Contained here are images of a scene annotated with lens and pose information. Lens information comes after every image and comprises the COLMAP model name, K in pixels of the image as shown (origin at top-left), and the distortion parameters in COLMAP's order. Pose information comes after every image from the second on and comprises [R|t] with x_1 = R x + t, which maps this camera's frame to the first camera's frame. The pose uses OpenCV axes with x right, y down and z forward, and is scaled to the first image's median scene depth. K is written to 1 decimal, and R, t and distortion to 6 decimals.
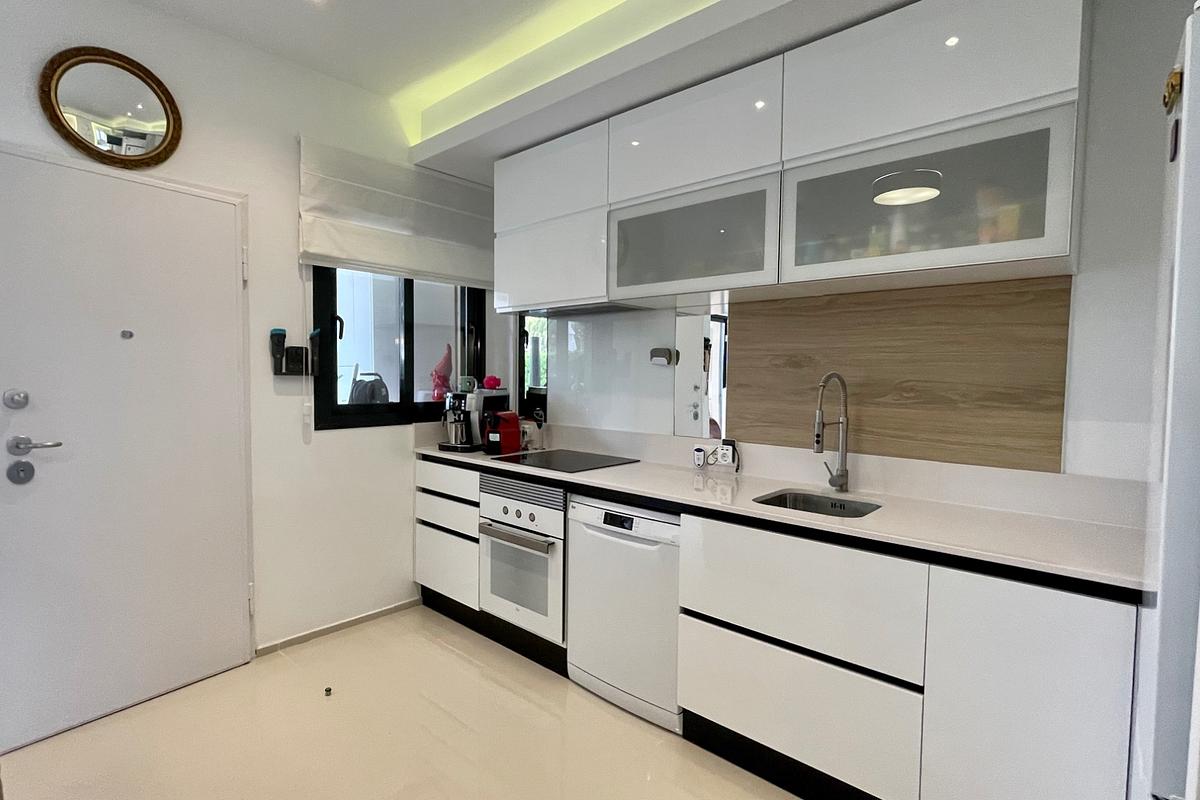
lens RADIAL K [[578.8, 0, 593.6], [0, 578.8, 407.6], [0, 0, 1]] dist [-0.000546, -0.000242]
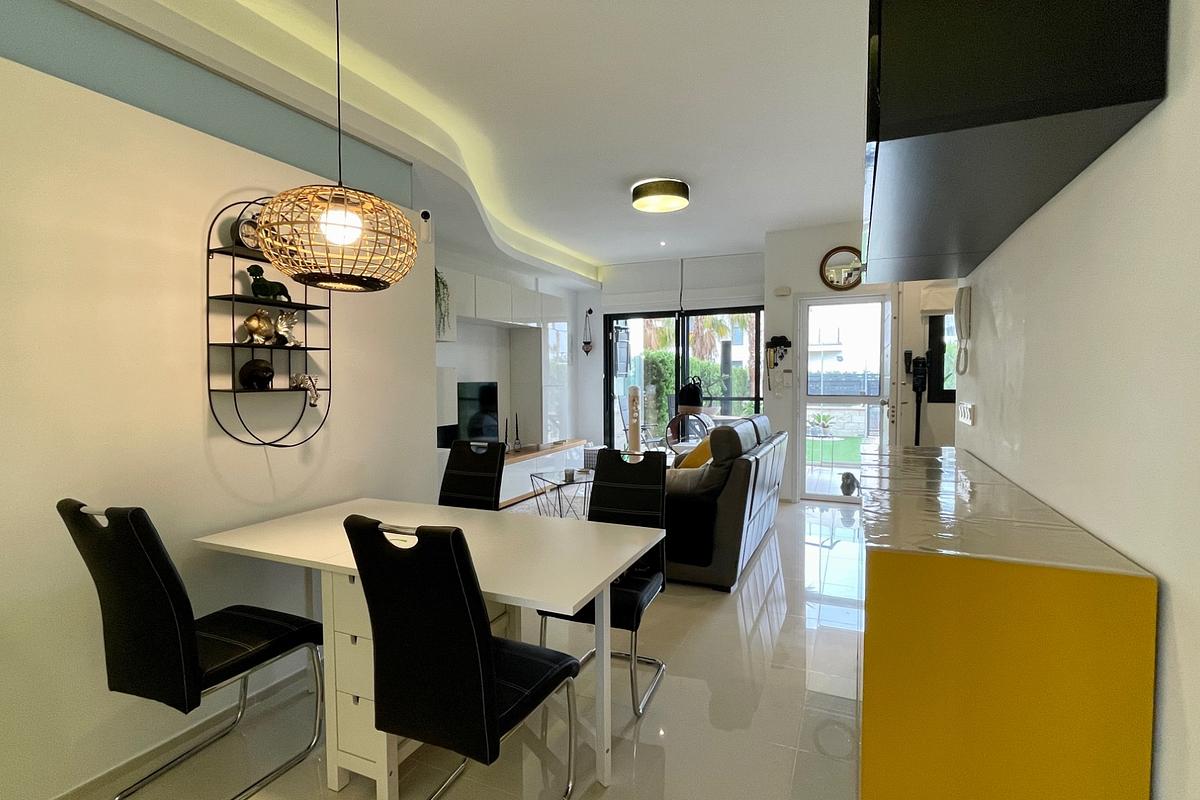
lens RADIAL K [[581.2, 0, 594.2], [0, 581.2, 400.8], [0, 0, 1]] dist [-0.009974, 0.008905]
pose [[0.313883, 0.026099, -0.949103, 1.170271], [-0.048936, 0.998738, 0.011280, 0.078595], [0.948200, 0.042905, 0.314764, -0.752928]]
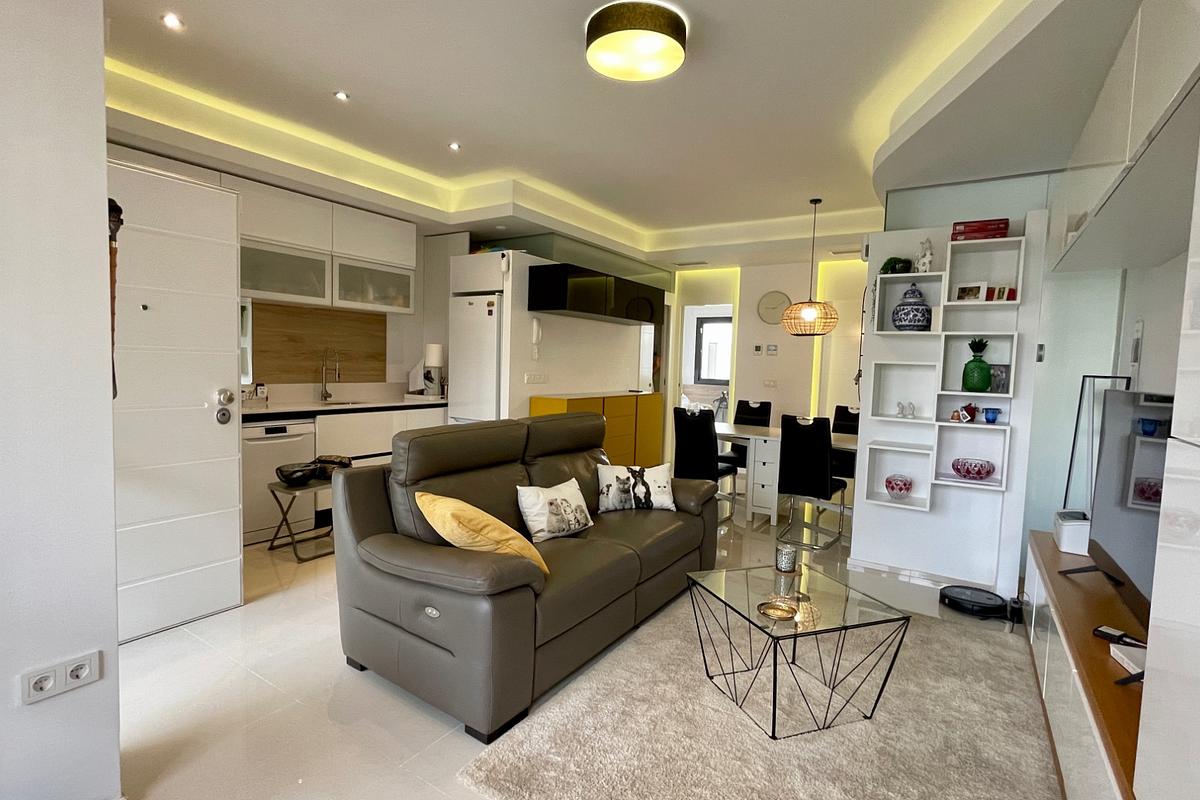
lens RADIAL K [[576.2, 0, 600.0], [0, 576.2, 400.0], [0, 0, 1]] dist [-0.002771, -0.000012]
pose [[-0.164541, -0.080440, 0.983085, -1.732268], [0.027789, 0.995895, 0.086139, -0.015073], [-0.985979, 0.041493, -0.161631, 0.306342]]
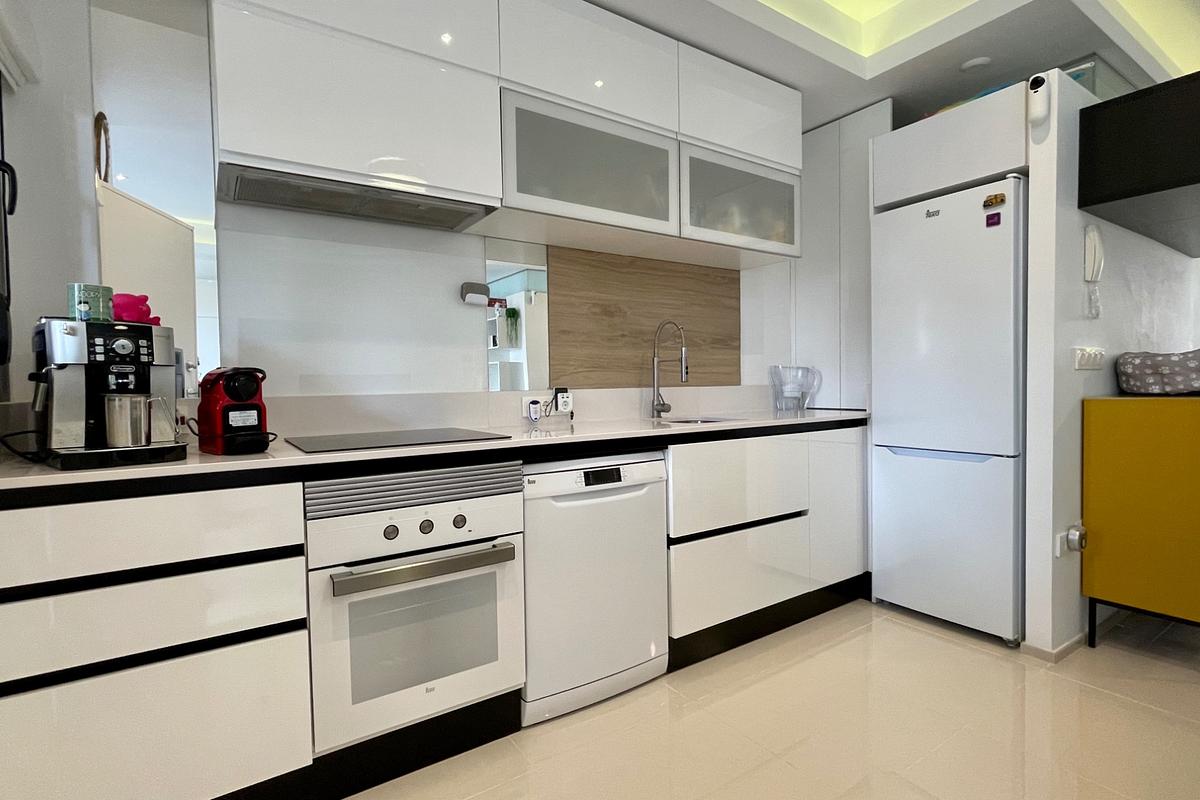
lens RADIAL K [[578.8, 0, 593.6], [0, 578.8, 407.6], [0, 0, 1]] dist [-0.000546, -0.000242]
pose [[0.235232, -0.054510, 0.970409, -0.740041], [0.079255, 0.996177, 0.036746, 0.061590], [-0.968702, 0.068266, 0.238653, 0.774799]]
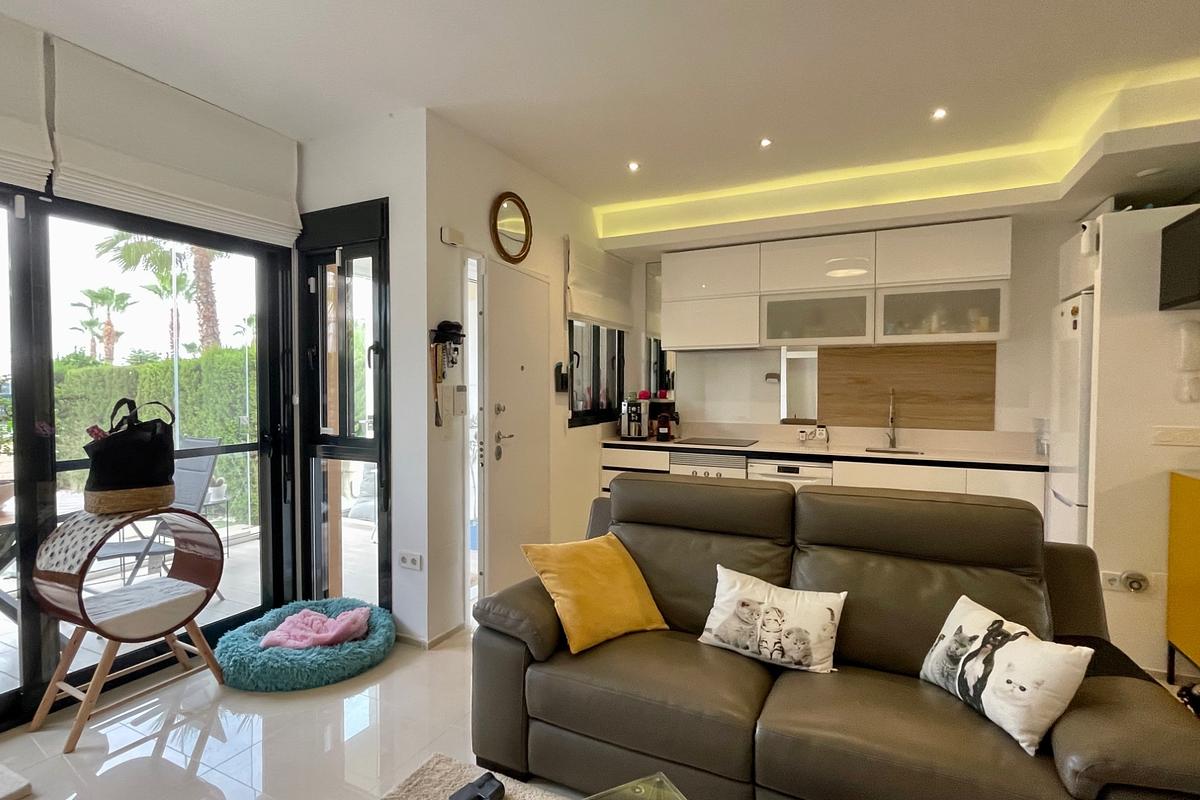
lens RADIAL K [[581.2, 0, 594.2], [0, 581.2, 400.8], [0, 0, 1]] dist [-0.009974, 0.008905]
pose [[0.960845, -0.016959, 0.276565, -1.002484], [0.025781, 0.999267, -0.028293, 0.014659], [-0.275883, 0.034316, 0.960579, -0.565491]]
